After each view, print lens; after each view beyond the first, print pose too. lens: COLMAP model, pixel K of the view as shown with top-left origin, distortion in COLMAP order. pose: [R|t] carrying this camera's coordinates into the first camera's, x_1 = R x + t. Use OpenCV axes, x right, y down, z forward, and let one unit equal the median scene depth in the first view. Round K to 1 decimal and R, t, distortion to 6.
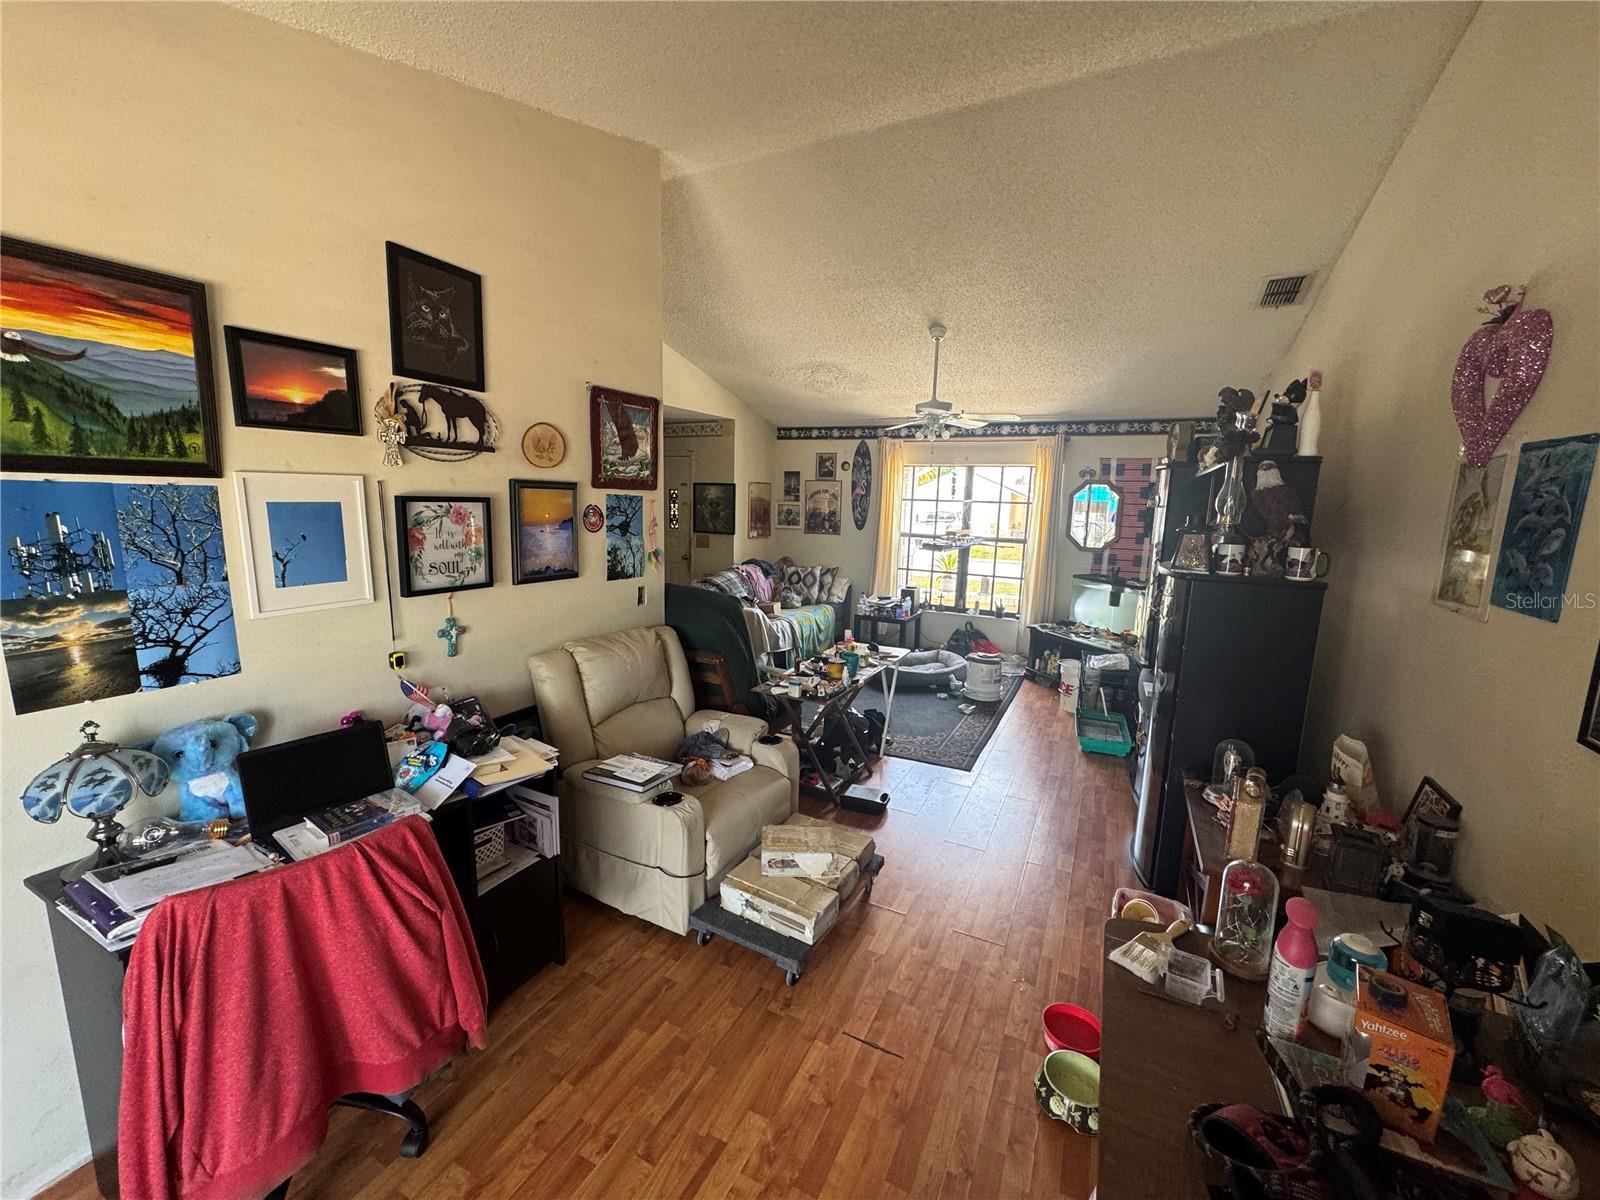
lens RADIAL K [[637.2, 0, 801.7], [0, 637.2, 603.4], [0, 0, 1]] dist [-0.003299, 0.000284]
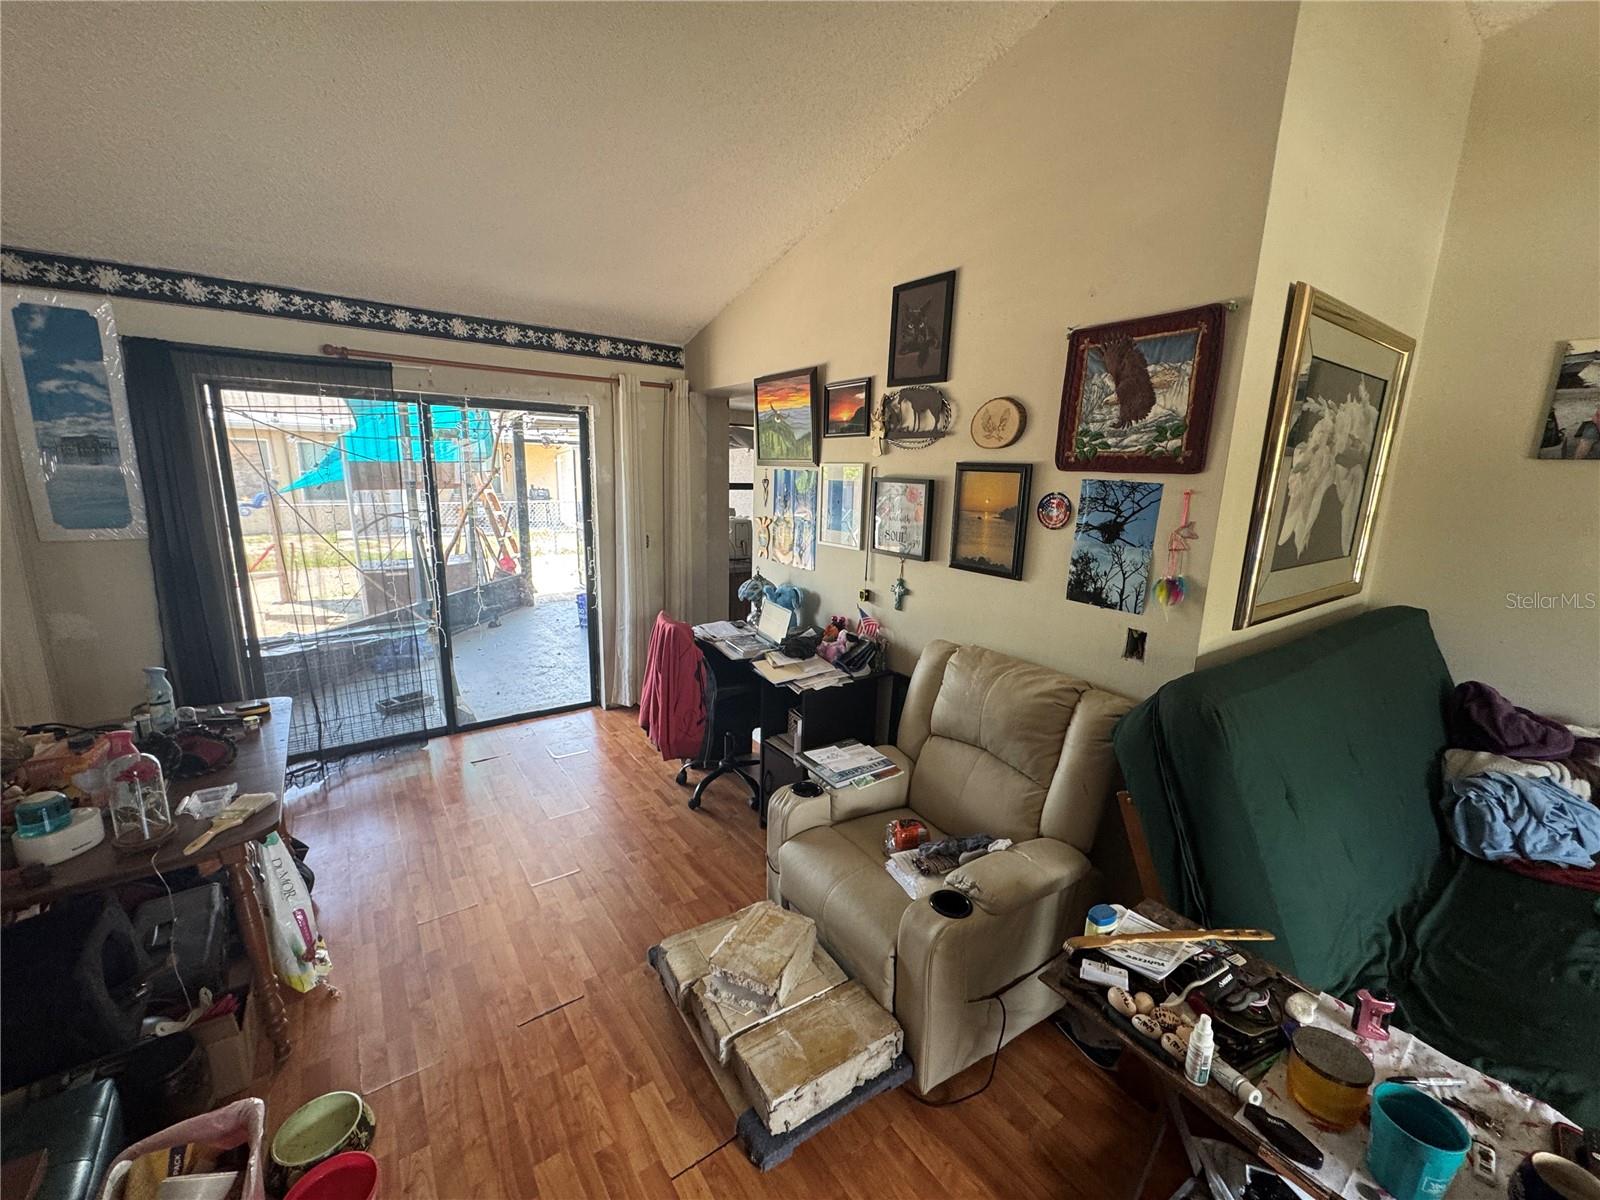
lens RADIAL K [[637.2, 0, 803.6], [0, 637.2, 597.8], [0, 0, 1]] dist [-0.003299, 0.000284]
pose [[-0.463612, 0.143425, -0.874353, 0.540386], [-0.179152, 0.951256, 0.251033, -0.190580], [0.867738, 0.273024, -0.415318, 1.203011]]
